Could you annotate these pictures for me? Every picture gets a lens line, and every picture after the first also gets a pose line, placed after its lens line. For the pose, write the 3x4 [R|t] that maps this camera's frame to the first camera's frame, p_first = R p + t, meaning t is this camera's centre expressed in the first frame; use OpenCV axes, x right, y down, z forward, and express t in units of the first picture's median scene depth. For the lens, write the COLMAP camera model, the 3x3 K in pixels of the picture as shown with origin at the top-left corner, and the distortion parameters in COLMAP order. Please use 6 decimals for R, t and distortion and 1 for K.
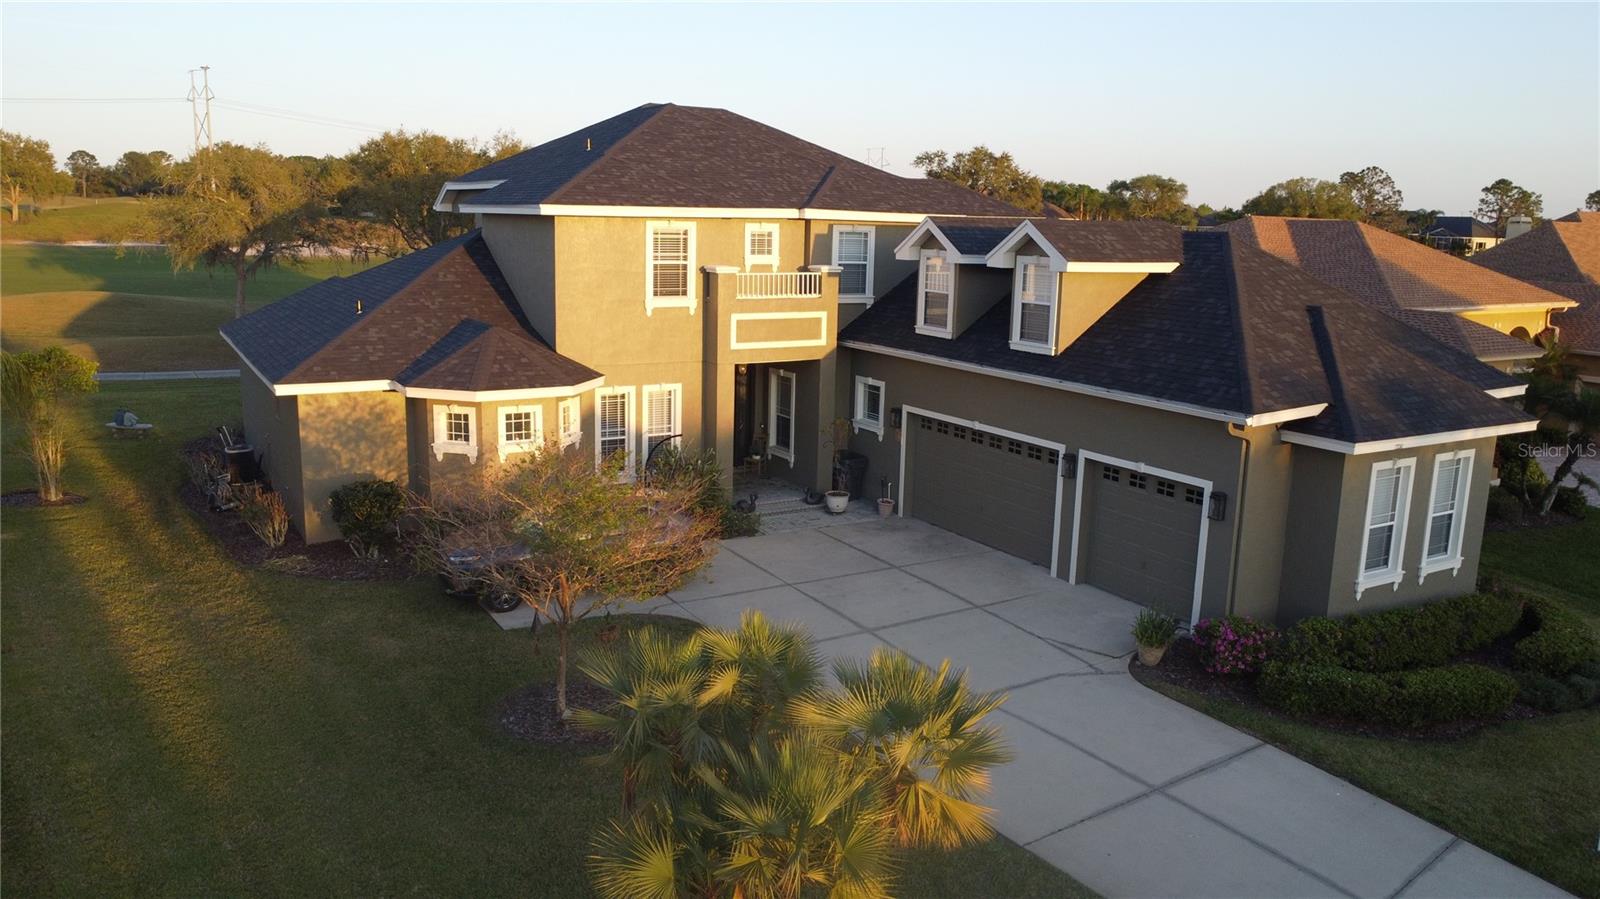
lens RADIAL K [[1157.3, 0, 791.3], [0, 1157.3, 445.2], [0, 0, 1]] dist [-0.024329, -0.012764]
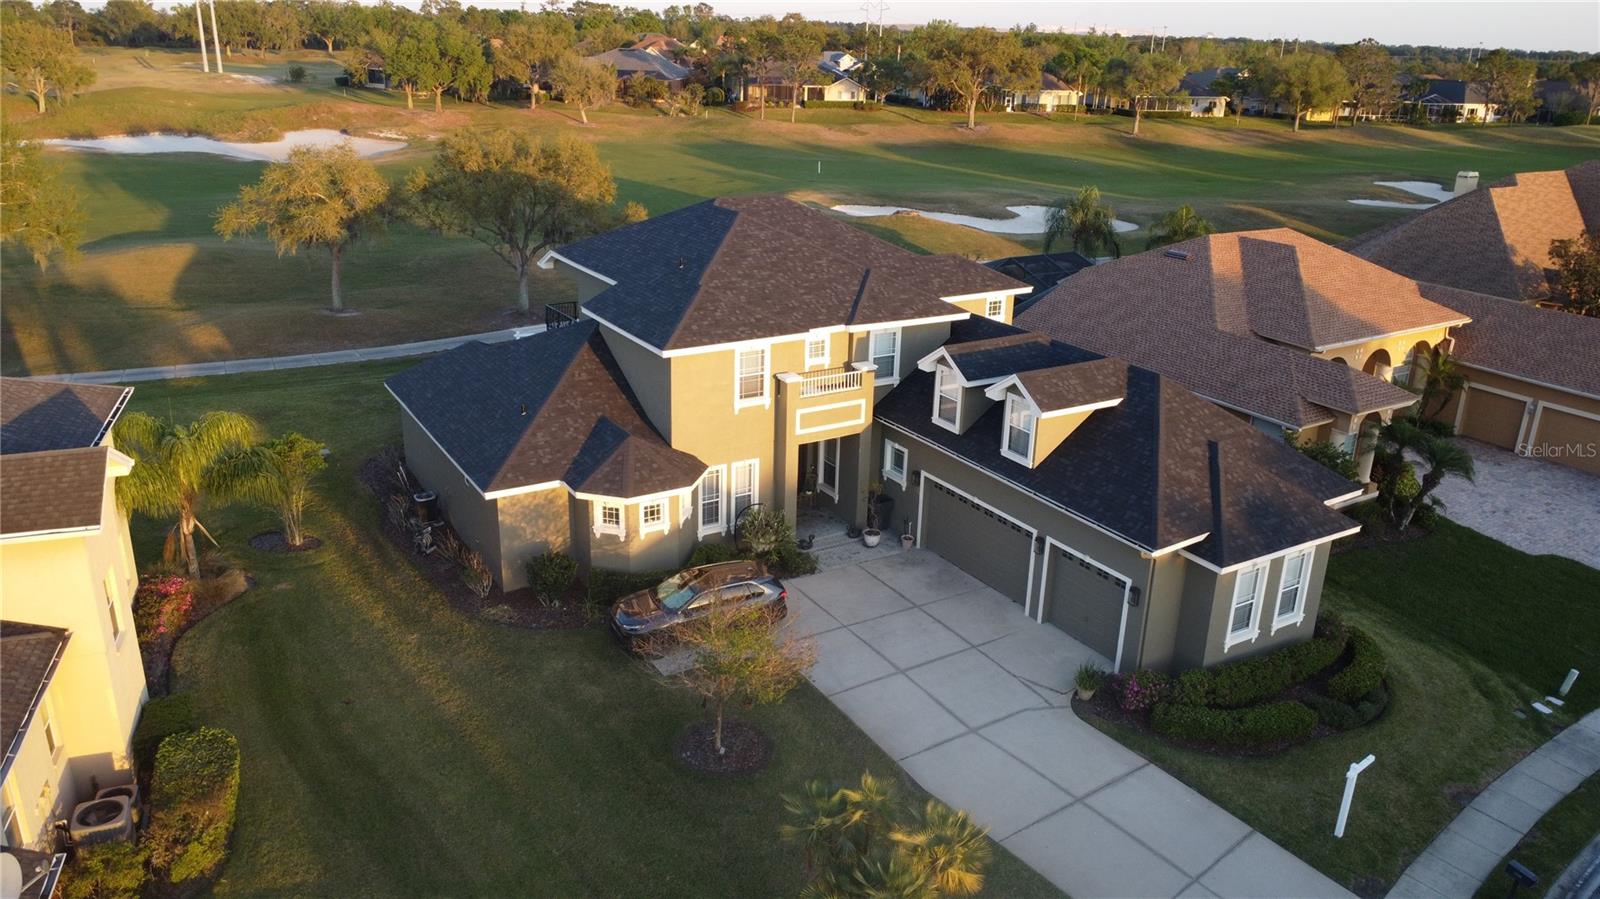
lens RADIAL K [[1157.3, 0, 791.3], [0, 1157.3, 445.2], [0, 0, 1]] dist [-0.024329, -0.012764]
pose [[0.999979, -0.002146, 0.006081, -0.073637], [0.001221, 0.988939, 0.148317, -0.304430], [-0.006332, -0.148306, 0.988921, -0.384937]]
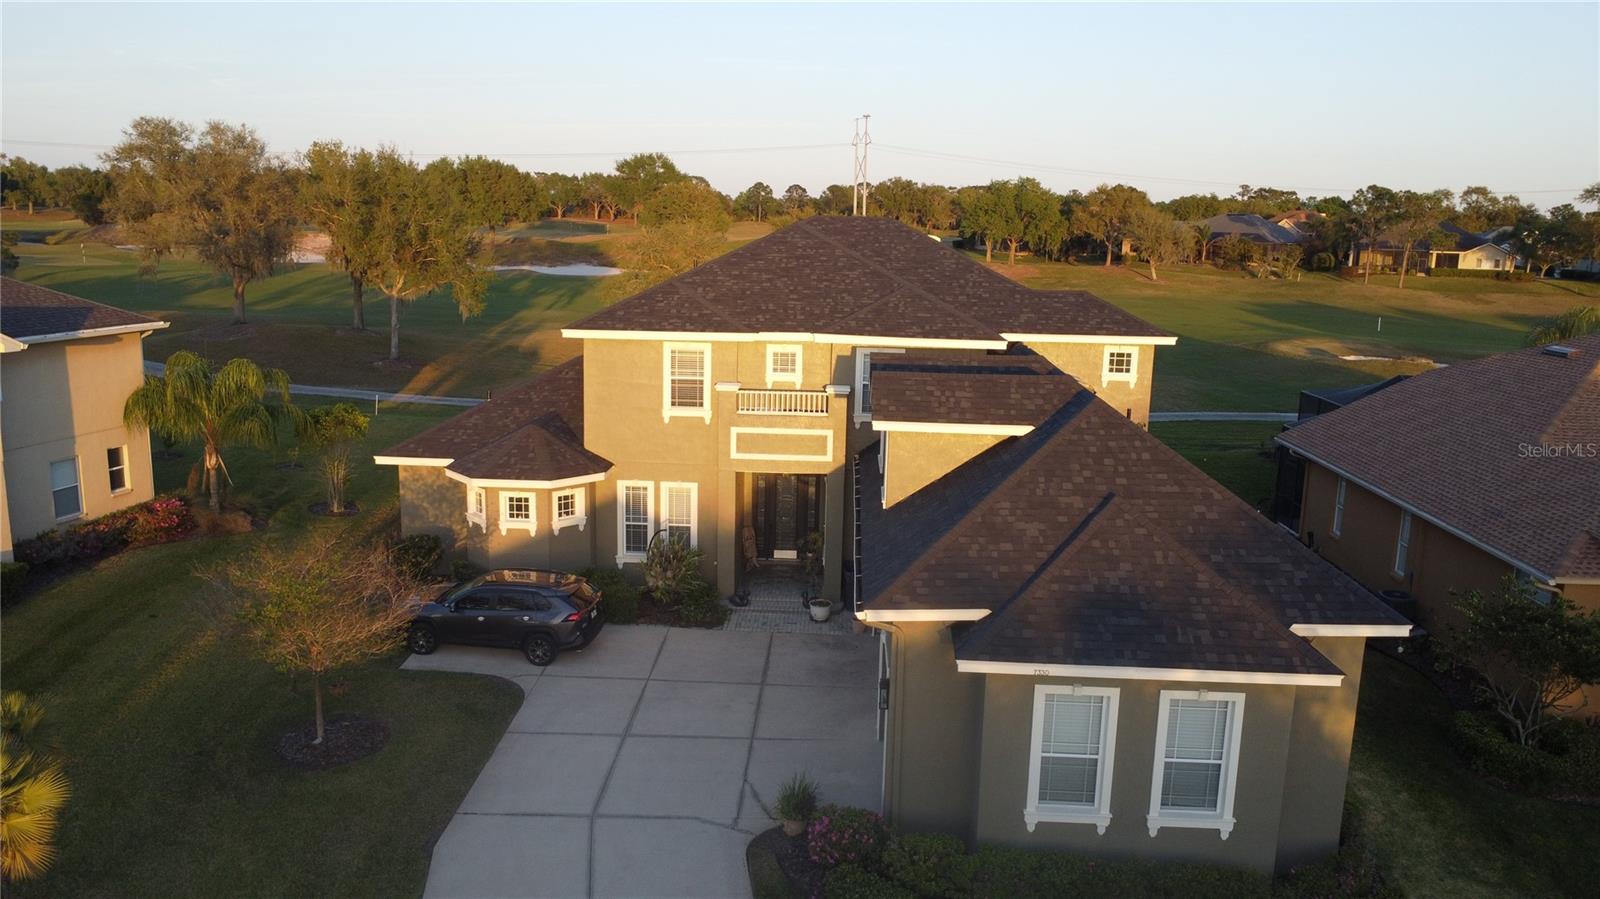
lens RADIAL K [[1157.3, 0, 791.3], [0, 1157.3, 445.2], [0, 0, 1]] dist [-0.024329, -0.012764]
pose [[0.833757, 0.101093, -0.542797, 0.669579], [-0.109725, 0.993824, 0.016552, -0.134388], [0.541118, 0.045758, 0.839701, 0.108427]]
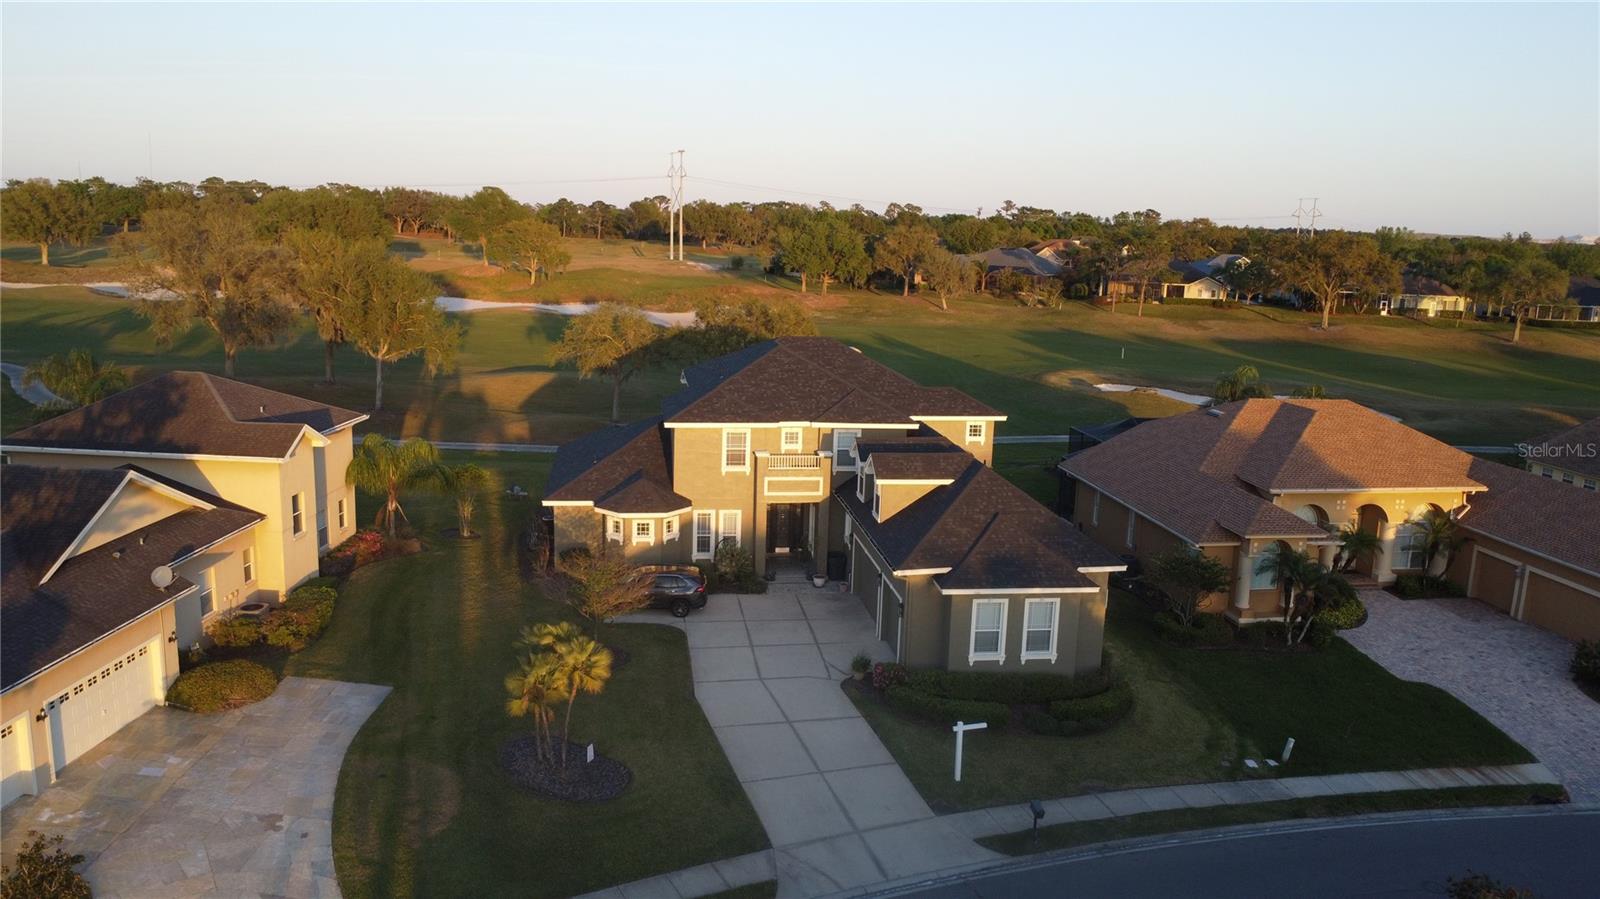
lens RADIAL K [[1157.3, 0, 791.3], [0, 1157.3, 445.2], [0, 0, 1]] dist [-0.024329, -0.012764]
pose [[0.922477, 0.076742, -0.378347, 0.790262], [-0.082976, 0.996552, -0.000175, -0.188528], [0.377029, 0.031555, 0.925664, -0.846551]]
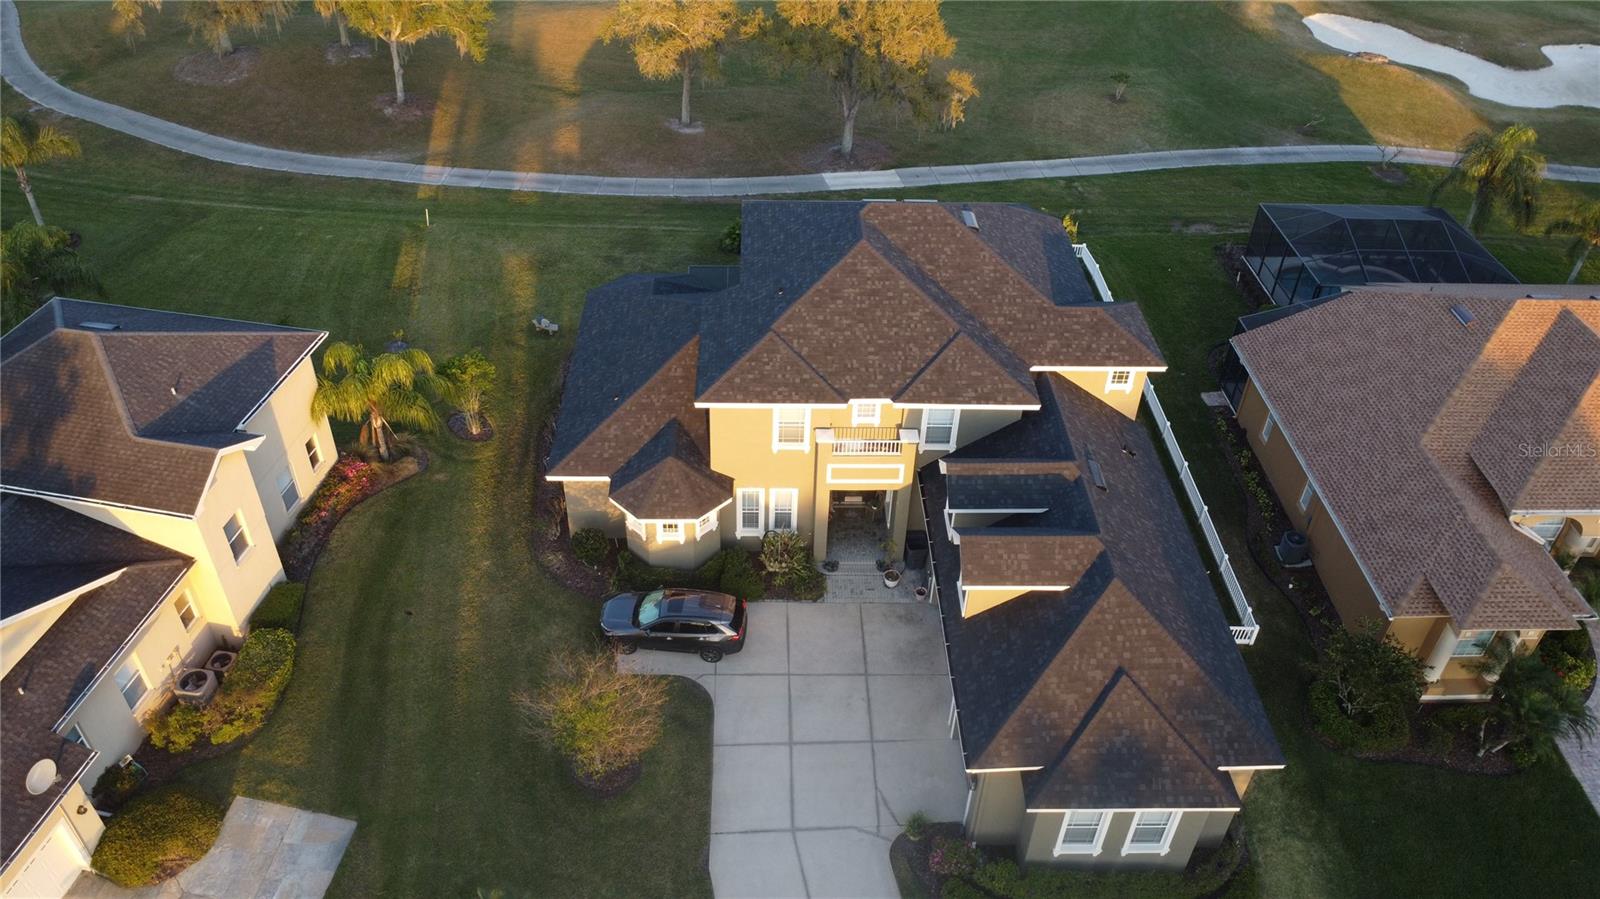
lens RADIAL K [[1157.3, 0, 791.3], [0, 1157.3, 445.2], [0, 0, 1]] dist [-0.024329, -0.012764]
pose [[0.870663, 0.303708, -0.386920, 0.520893], [-0.098799, 0.878563, 0.467296, -0.906963], [0.481856, -0.368629, 0.794939, -0.199923]]
